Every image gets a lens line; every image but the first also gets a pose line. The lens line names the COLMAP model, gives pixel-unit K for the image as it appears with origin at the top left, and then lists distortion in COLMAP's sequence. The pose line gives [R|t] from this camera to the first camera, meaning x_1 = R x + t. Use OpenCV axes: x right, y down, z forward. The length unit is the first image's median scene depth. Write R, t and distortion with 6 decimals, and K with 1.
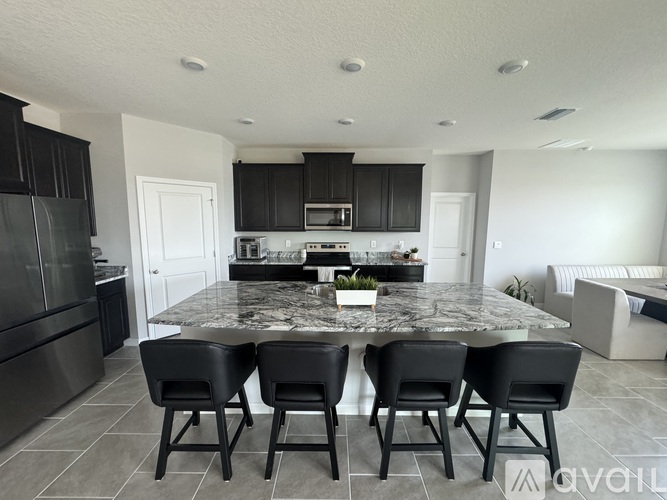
lens RADIAL K [[265.9, 0, 333.5], [0, 265.9, 250.0], [0, 0, 1]] dist [-0.001444, 0.000273]
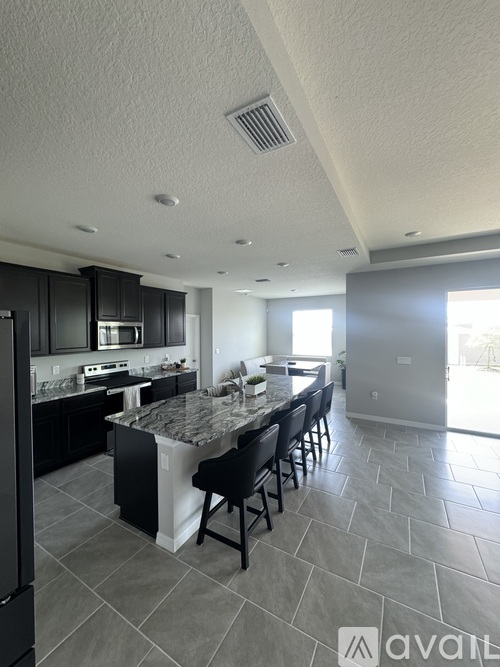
lens RADIAL K [[265.9, 0, 250.0], [0, 265.9, 333.5], [0, 0, 1]] dist [-0.001444, 0.000273]
pose [[0.497565, -0.020290, 0.867189, -0.616963], [0.112617, 0.992776, -0.041387, -0.037891], [-0.860085, 0.118253, 0.496256, 0.114447]]
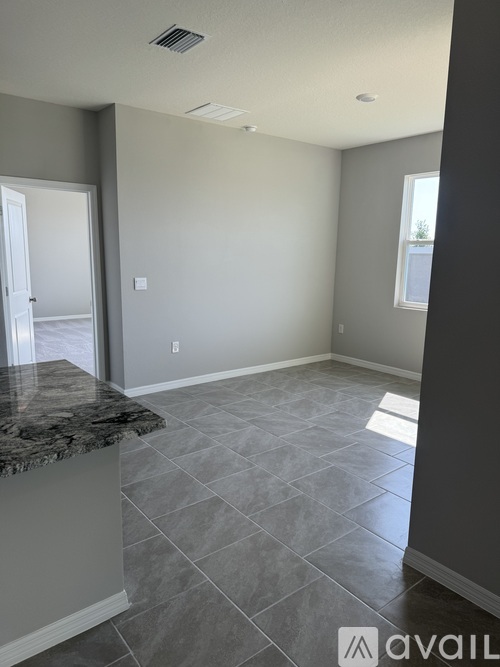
lens RADIAL K [[478.9, 0, 250.0], [0, 478.9, 333.5], [0, 0, 1]] dist [0.061435, -0.000425]
pose [[0.780211, -0.105571, 0.616544, 0.173554], [0.064519, 0.993980, 0.088553, 0.011878], [-0.622181, -0.029312, 0.782325, 0.059719]]
